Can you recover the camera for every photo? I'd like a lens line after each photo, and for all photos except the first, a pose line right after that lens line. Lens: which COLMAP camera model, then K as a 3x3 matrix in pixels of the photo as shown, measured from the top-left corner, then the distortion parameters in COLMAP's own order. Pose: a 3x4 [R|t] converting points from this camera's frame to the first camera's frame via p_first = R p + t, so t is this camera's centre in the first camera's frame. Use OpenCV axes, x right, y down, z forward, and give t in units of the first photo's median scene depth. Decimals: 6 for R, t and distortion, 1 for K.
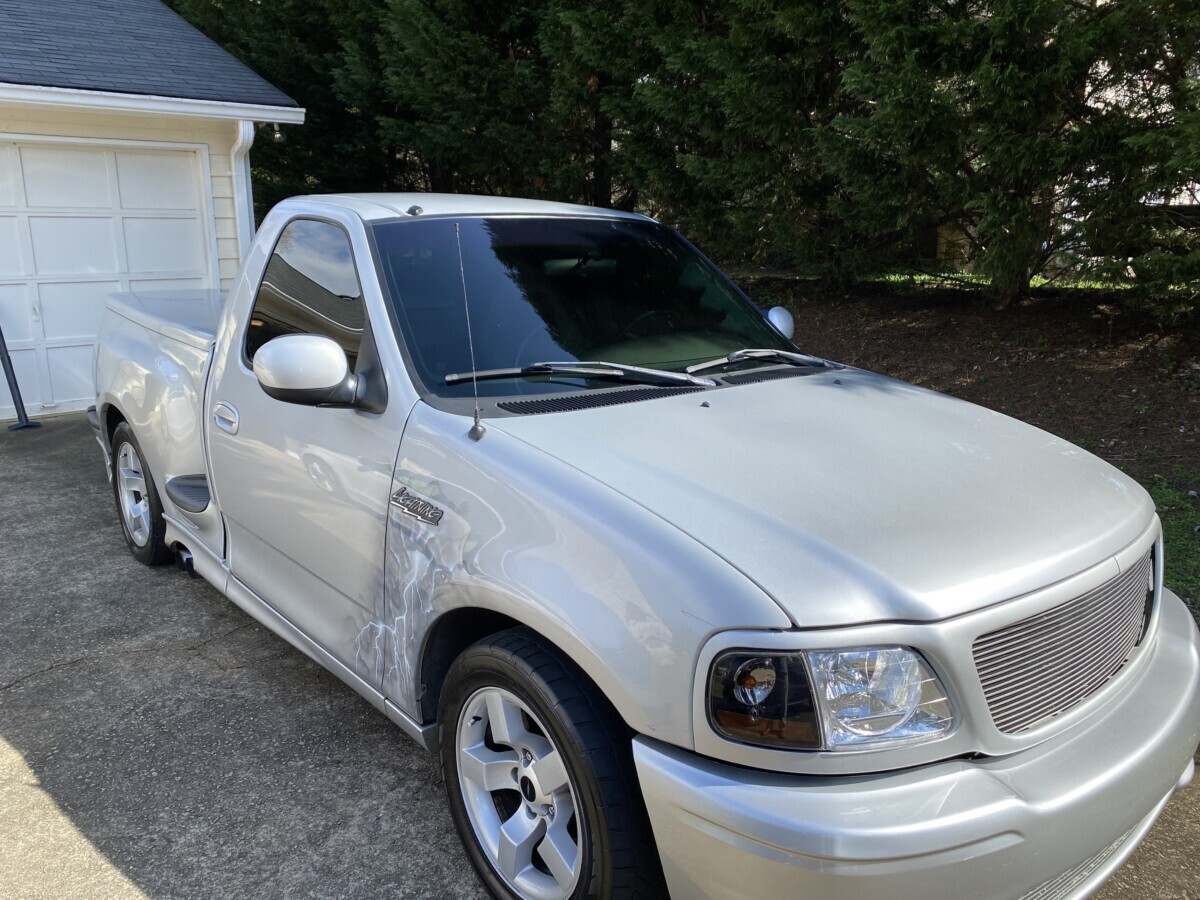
lens RADIAL K [[896.0, 0, 598.4], [0, 896.0, 440.4], [0, 0, 1]] dist [0.029594, -0.029054]
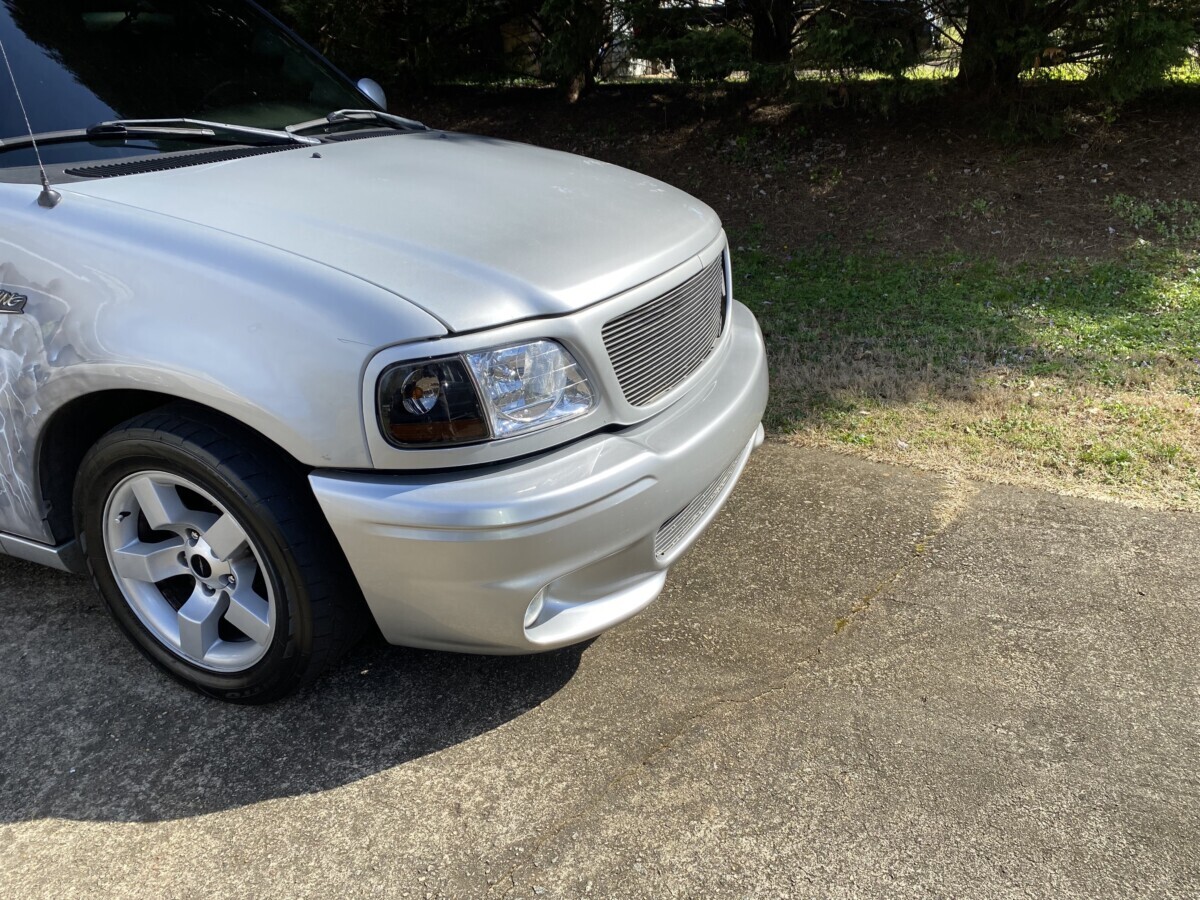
lens RADIAL K [[896.0, 0, 598.4], [0, 896.0, 440.4], [0, 0, 1]] dist [0.029594, -0.029054]
pose [[0.900850, -0.186461, 0.392047, -0.047391], [0.108111, 0.970969, 0.213383, 0.093998], [-0.420453, -0.149841, 0.894856, -0.028446]]
